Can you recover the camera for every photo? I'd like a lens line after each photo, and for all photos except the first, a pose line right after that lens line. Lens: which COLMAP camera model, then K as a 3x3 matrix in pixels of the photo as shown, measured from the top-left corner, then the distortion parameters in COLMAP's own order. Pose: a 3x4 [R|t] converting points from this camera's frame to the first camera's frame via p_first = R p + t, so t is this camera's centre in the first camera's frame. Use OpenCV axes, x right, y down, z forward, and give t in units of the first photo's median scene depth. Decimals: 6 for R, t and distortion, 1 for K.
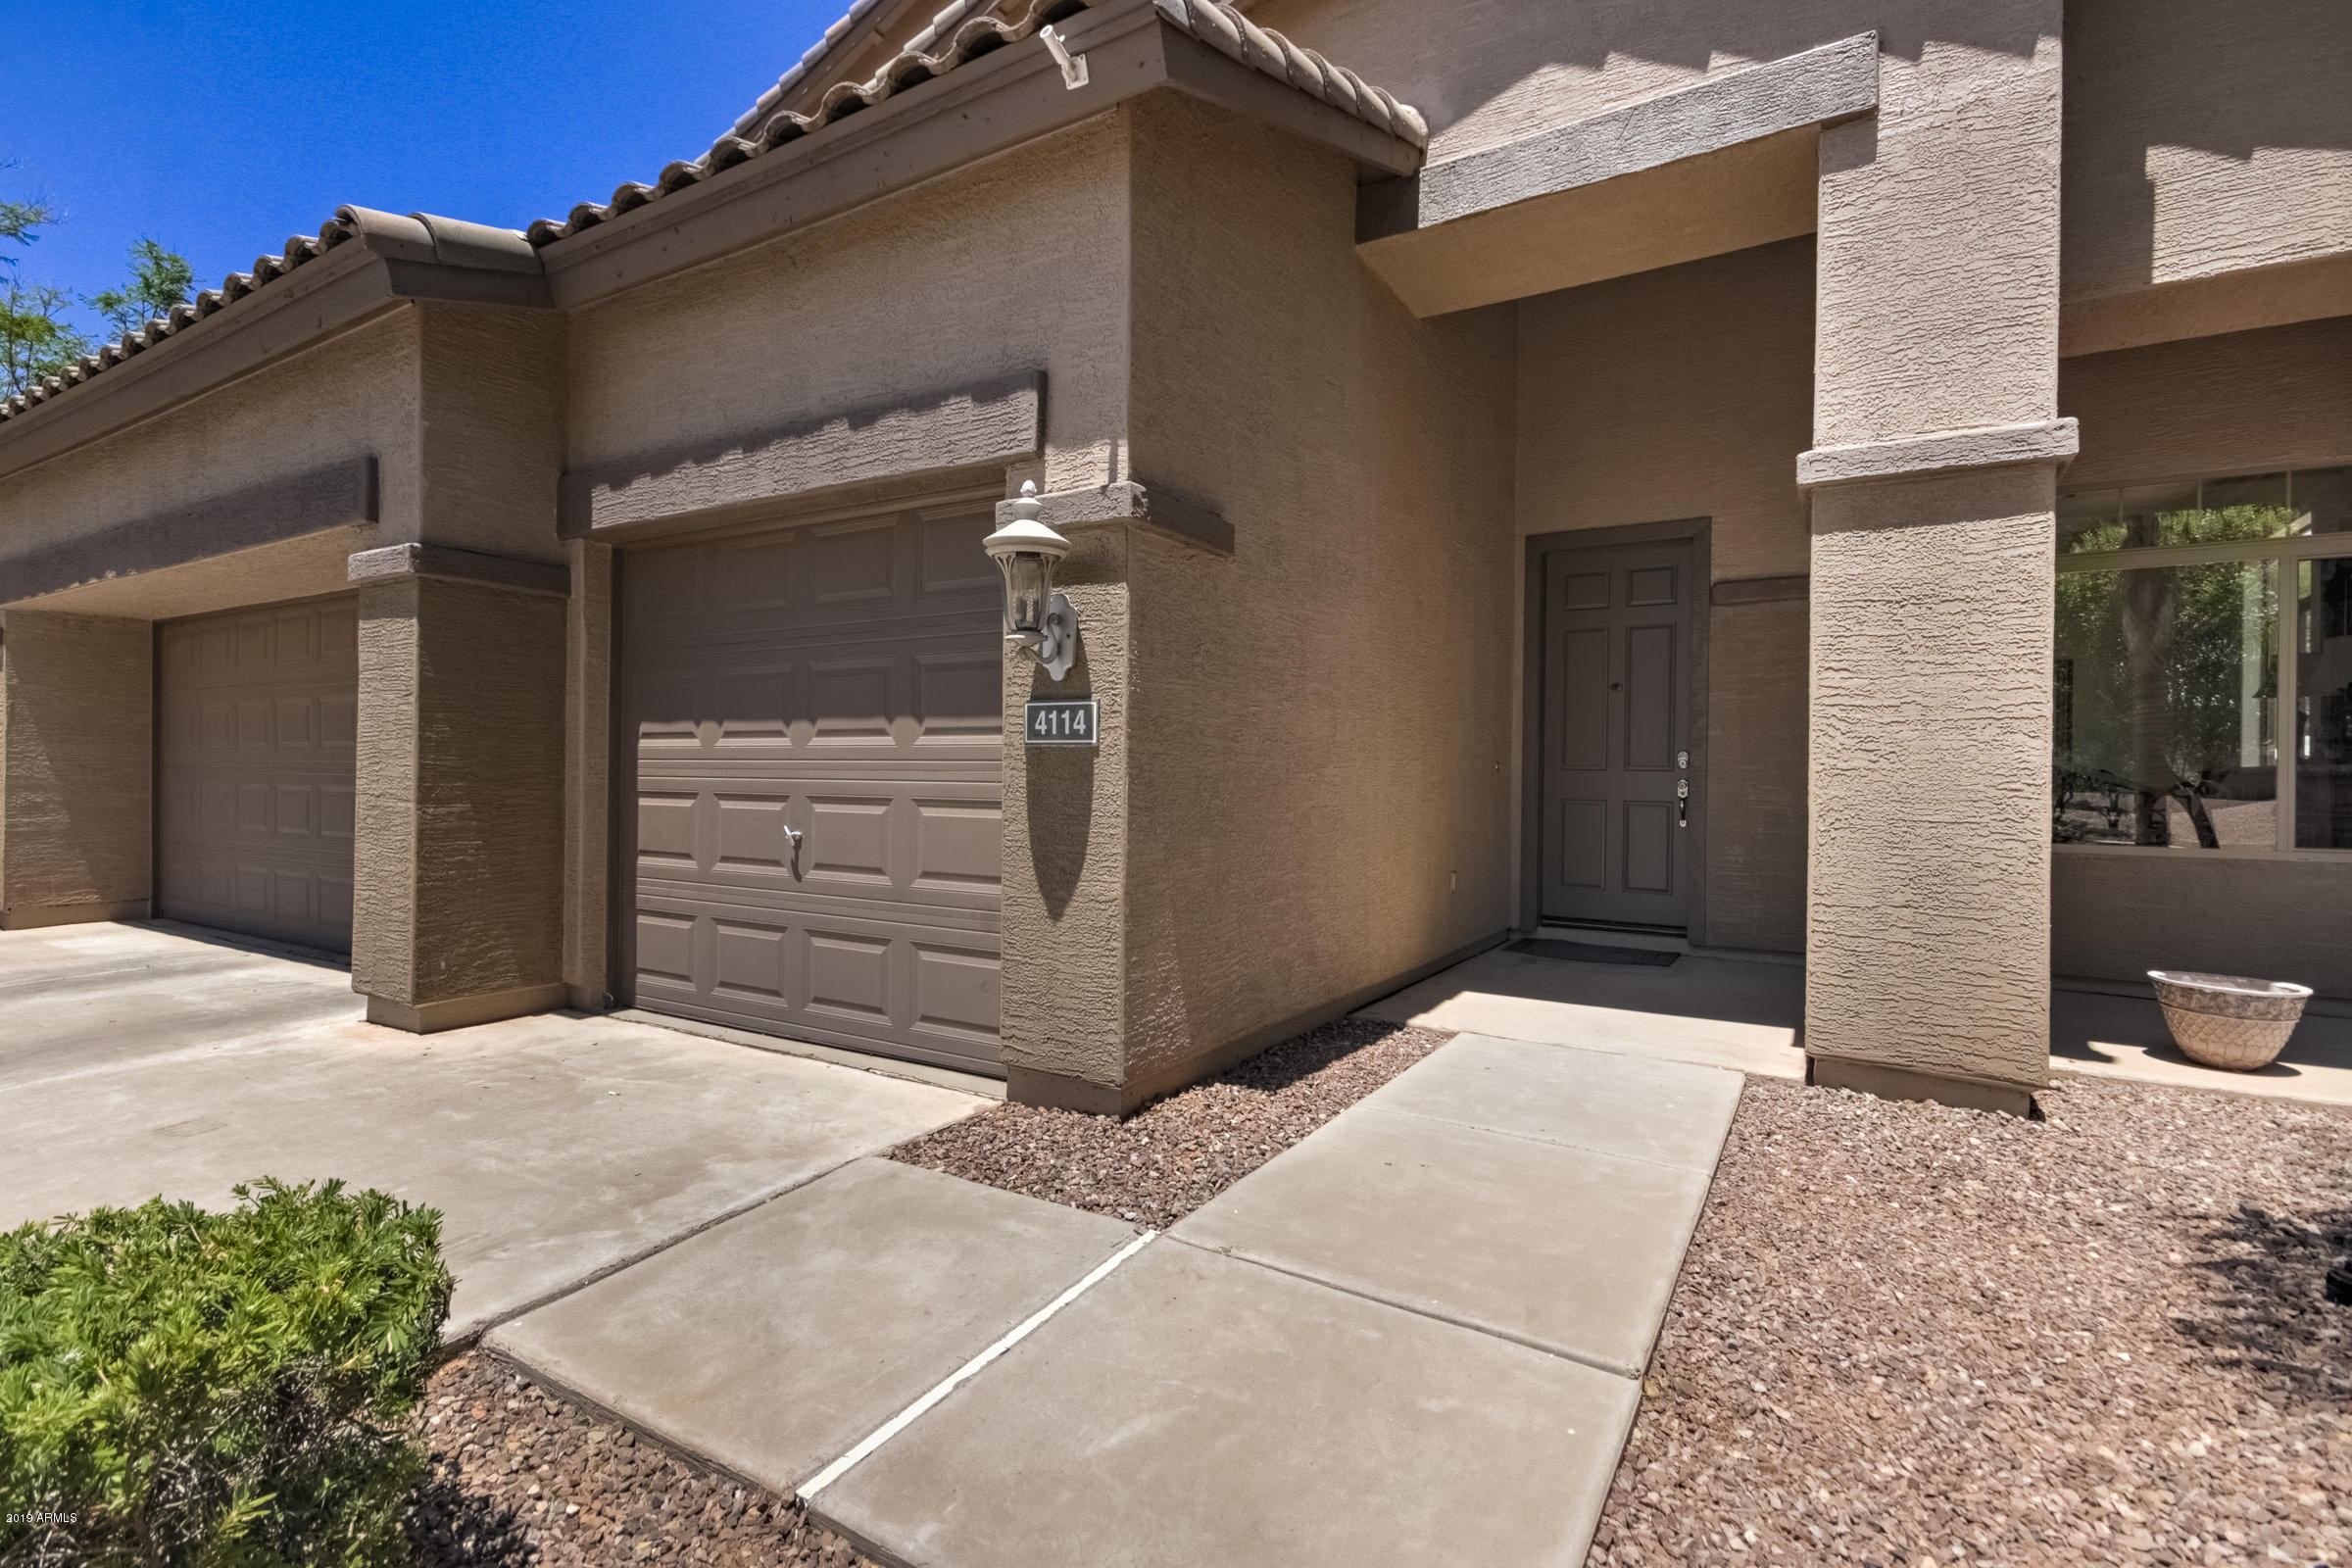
lens RADIAL K [[1106.3, 0, 1160.1], [0, 1106.3, 774.3], [0, 0, 1]] dist [0.034199, -0.017464]
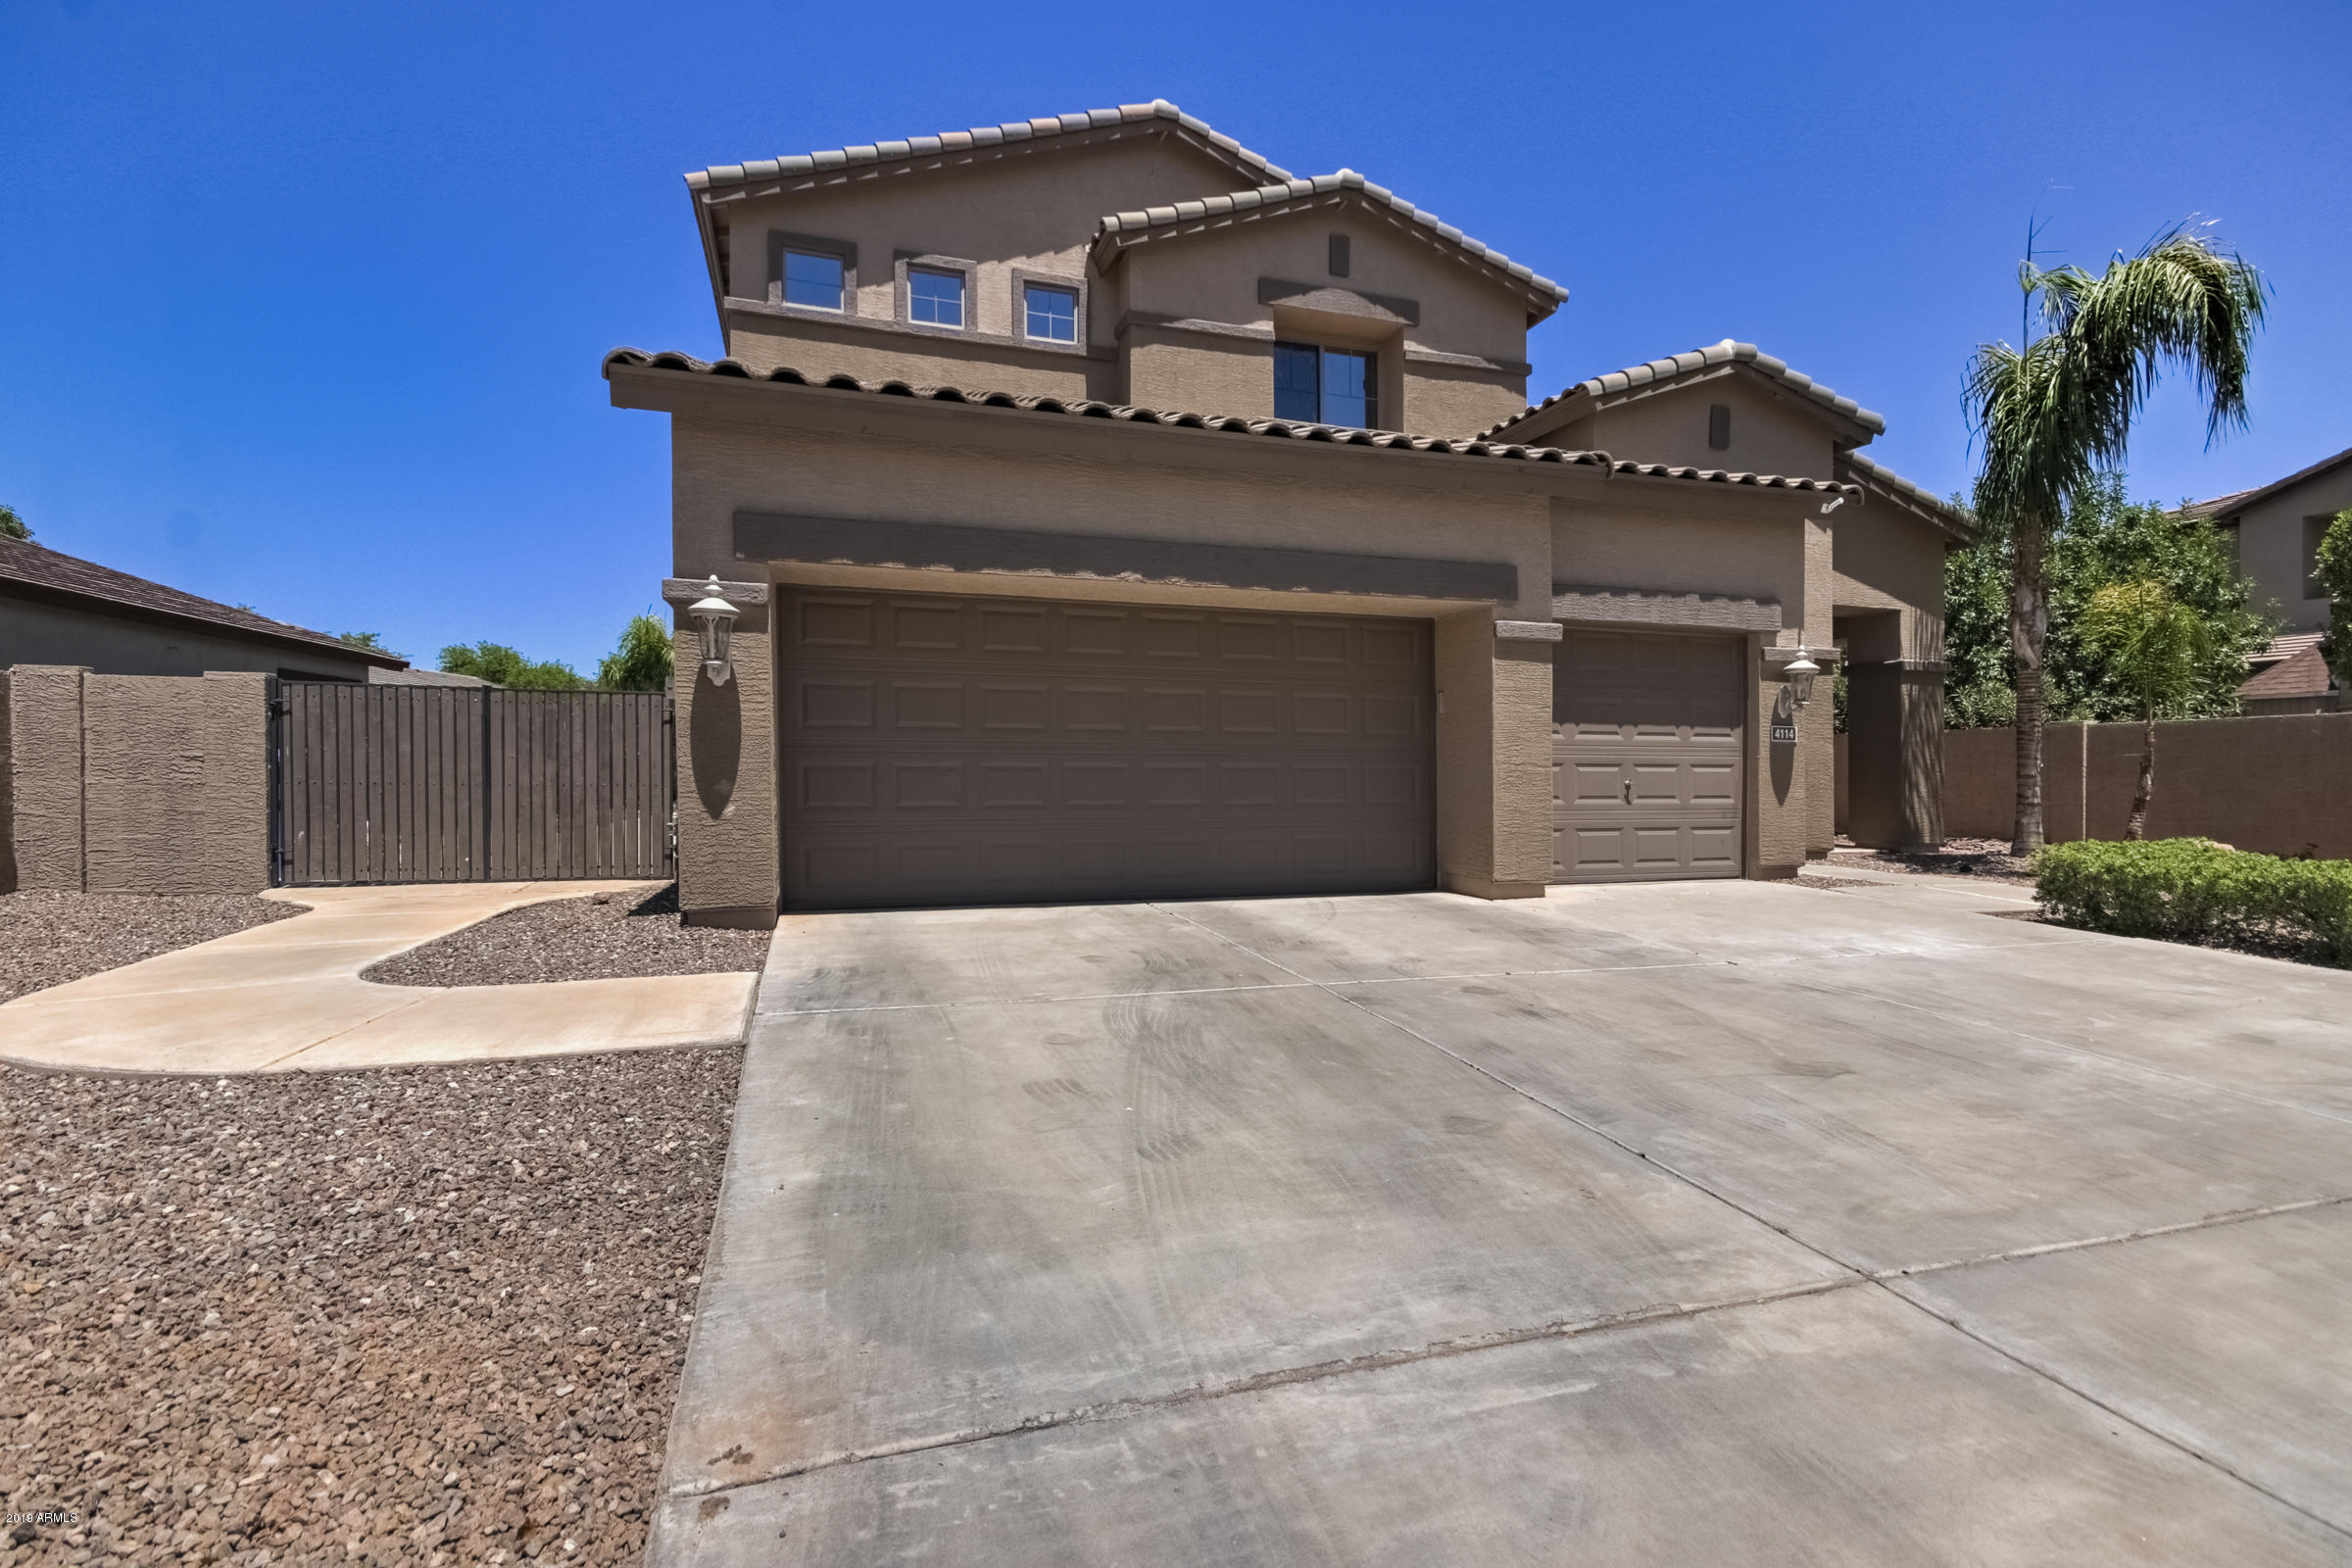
lens RADIAL K [[1110.4, 0, 1158.6], [0, 1110.4, 772.6], [0, 0, 1]] dist [0.016836, -0.000921]
pose [[0.639843, -0.005218, 0.768488, -2.704043], [0.003164, 0.999986, 0.004155, 0.026794], [-0.768499, -0.000227, 0.639851, 0.380525]]
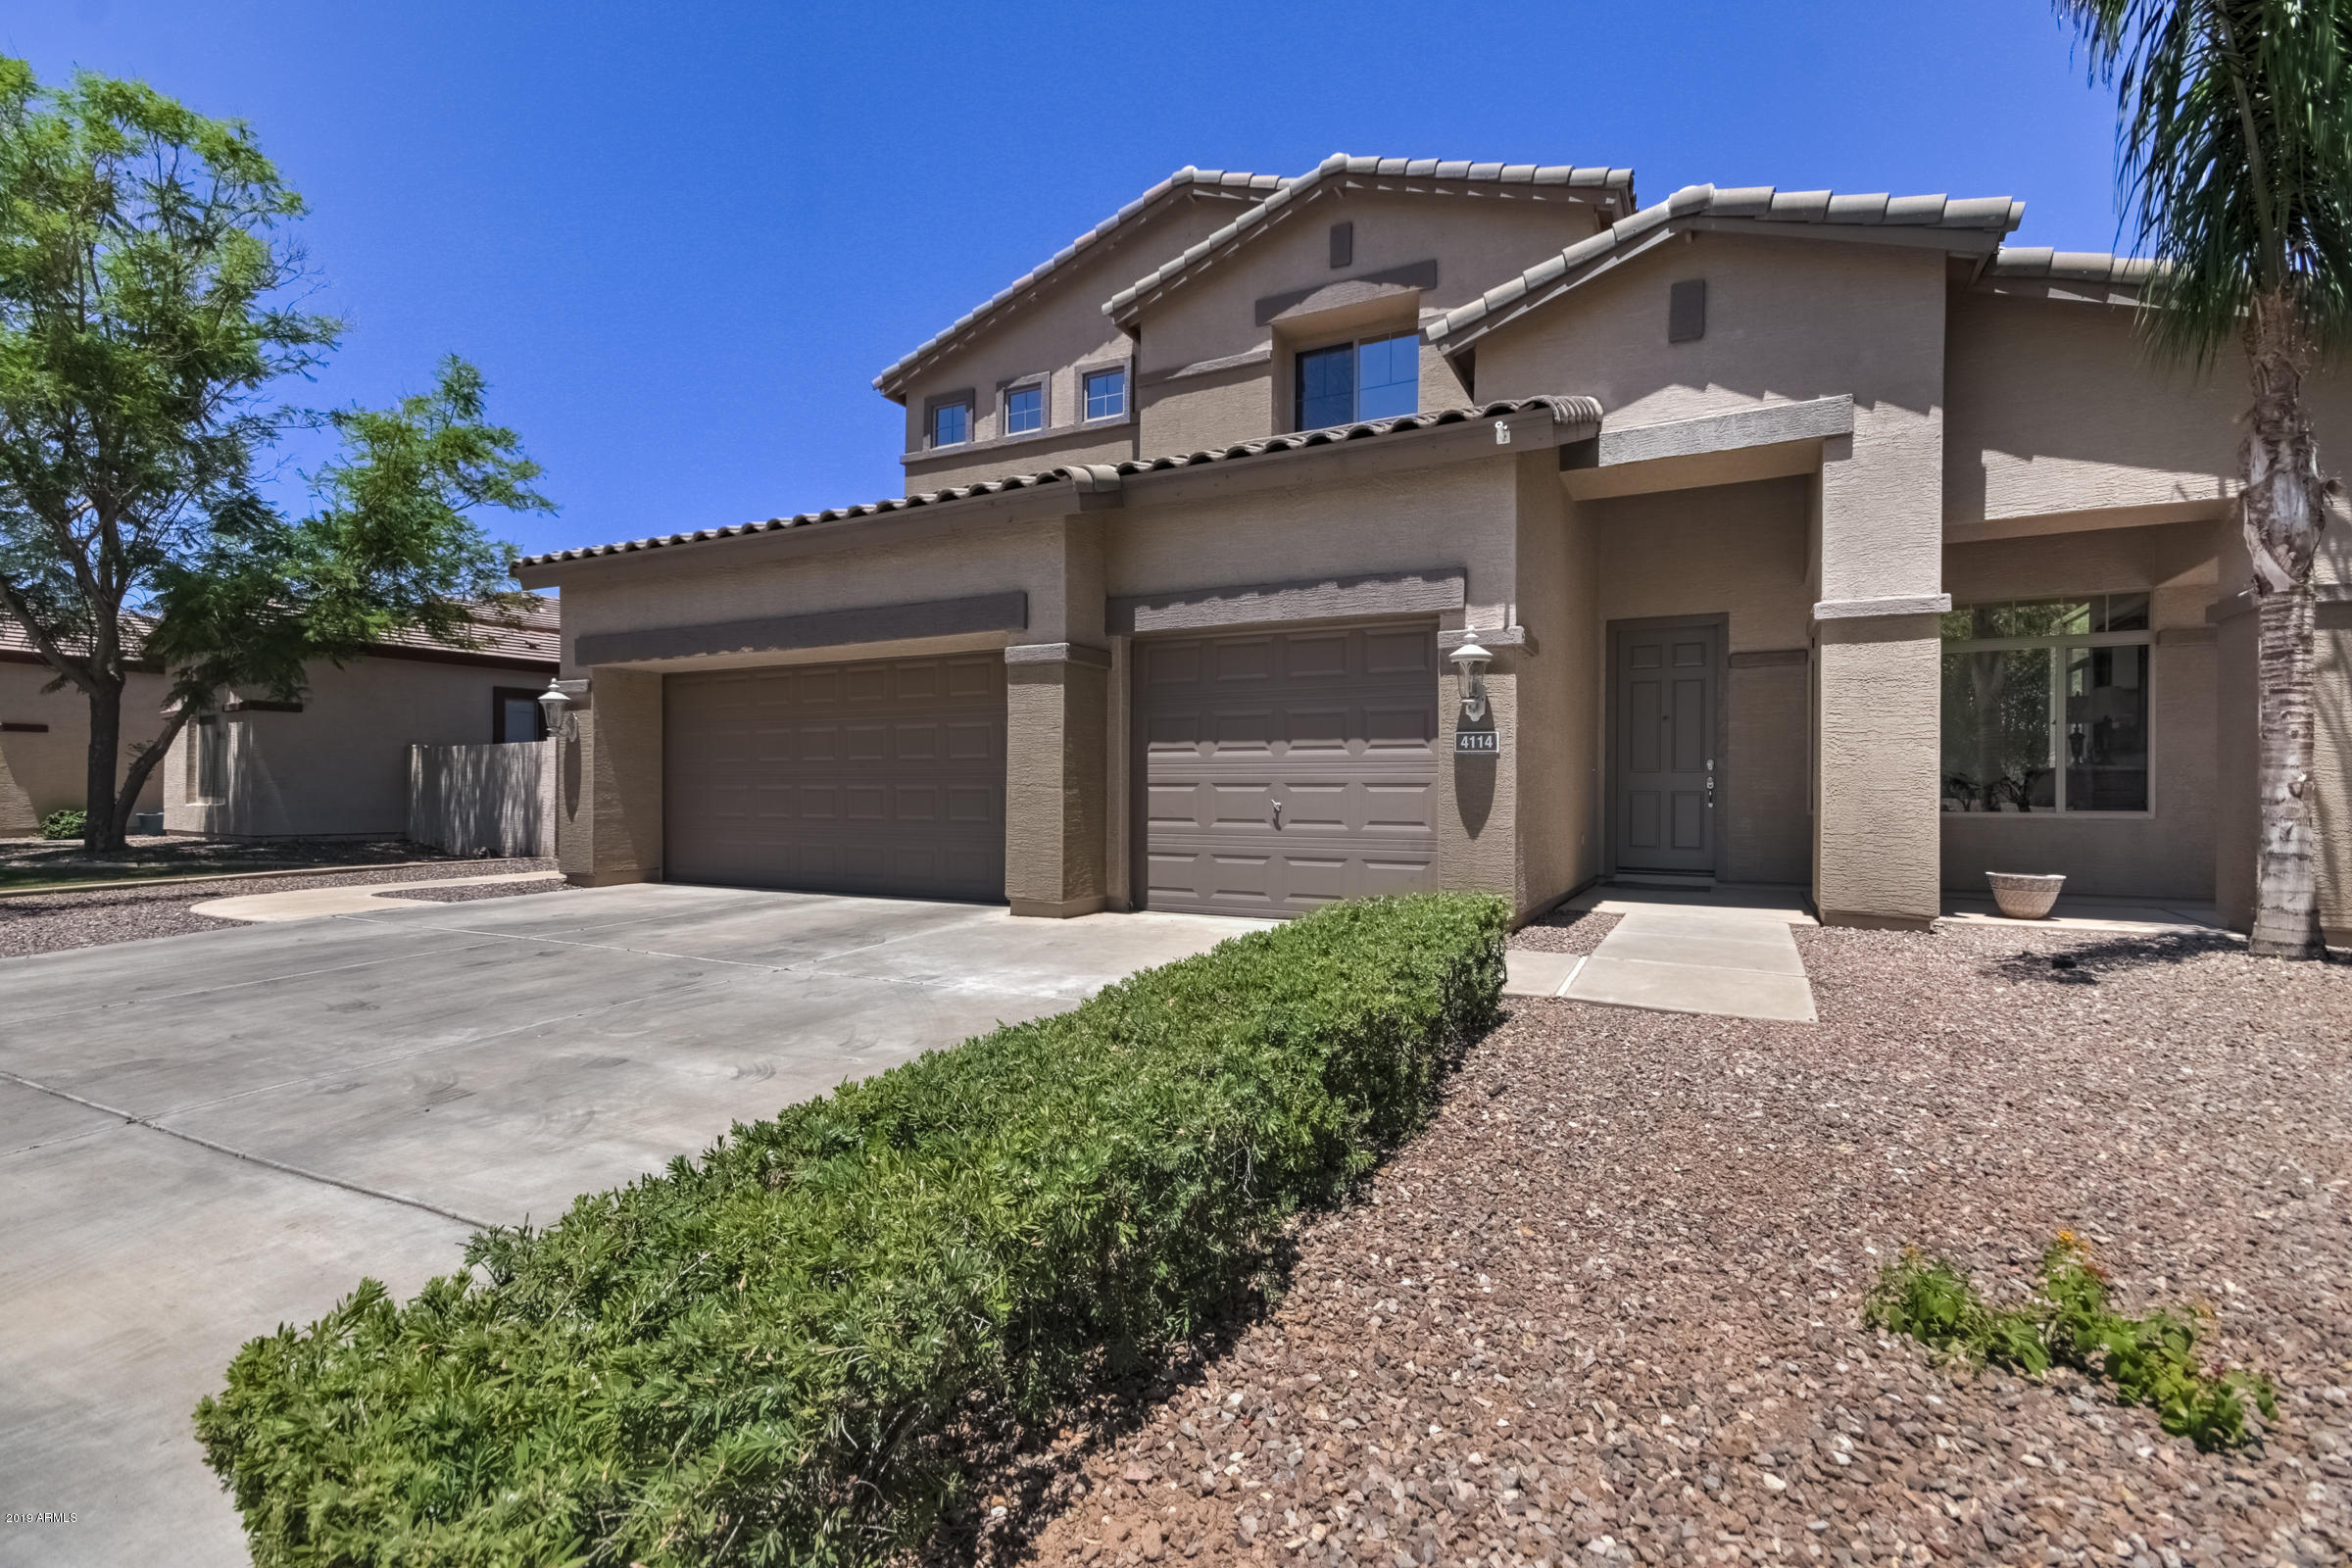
lens RADIAL K [[1081.2, 0, 1162.2], [0, 1081.2, 789.8], [0, 0, 1]] dist [0.014716, -0.000658]
pose [[0.997574, -0.005603, 0.069391, -0.695922], [0.005798, 0.999980, -0.002604, 0.037151], [-0.069376, 0.003000, 0.997586, -0.810707]]
